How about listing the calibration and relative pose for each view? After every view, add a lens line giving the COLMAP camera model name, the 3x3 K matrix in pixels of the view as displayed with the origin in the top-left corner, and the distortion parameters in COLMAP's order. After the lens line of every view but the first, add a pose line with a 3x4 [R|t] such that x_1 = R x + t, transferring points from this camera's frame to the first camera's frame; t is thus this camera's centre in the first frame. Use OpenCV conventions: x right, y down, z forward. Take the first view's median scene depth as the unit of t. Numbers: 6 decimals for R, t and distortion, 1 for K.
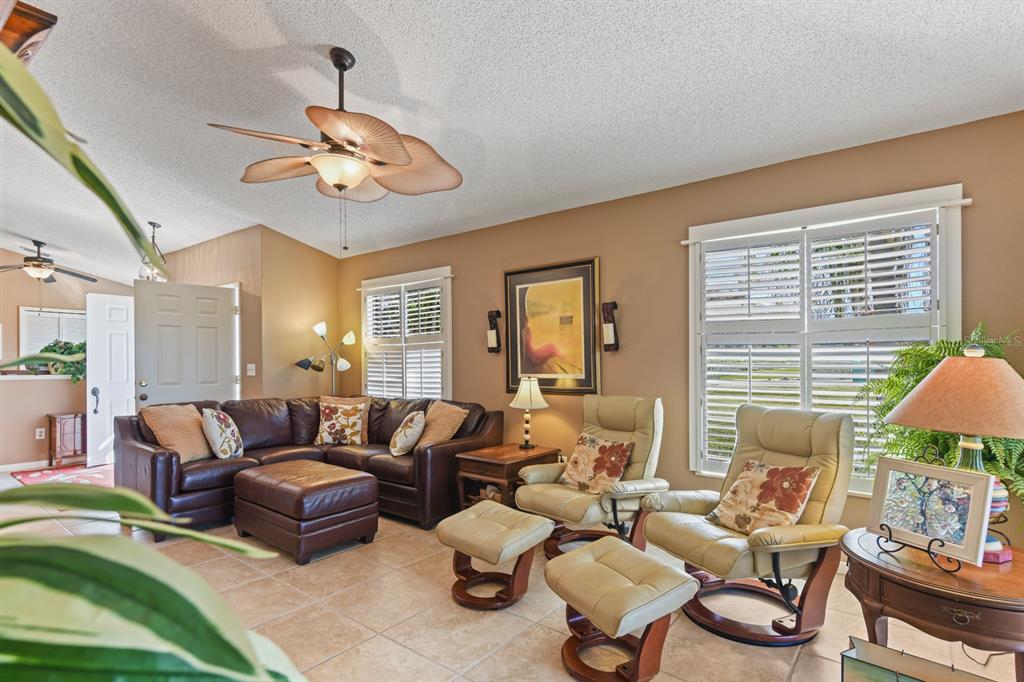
lens RADIAL K [[514.6, 0, 514.4], [0, 514.6, 360.4], [0, 0, 1]] dist [0.006612, -0.000011]
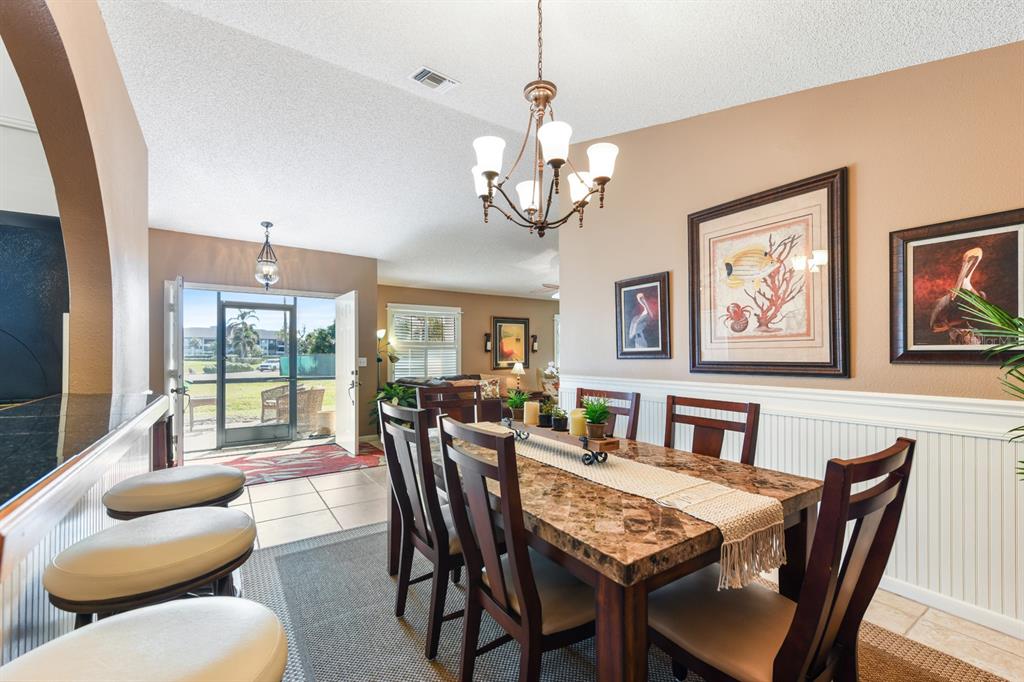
lens RADIAL K [[425.5, 0, 509.9], [0, 425.5, 350.0], [0, 0, 1]] dist [0.001073, -0.000242]
pose [[0.303382, 0.015826, 0.952738, -1.968604], [0.000247, 0.999861, -0.016688, 0.007318], [-0.952869, 0.005298, 0.303335, 0.392070]]
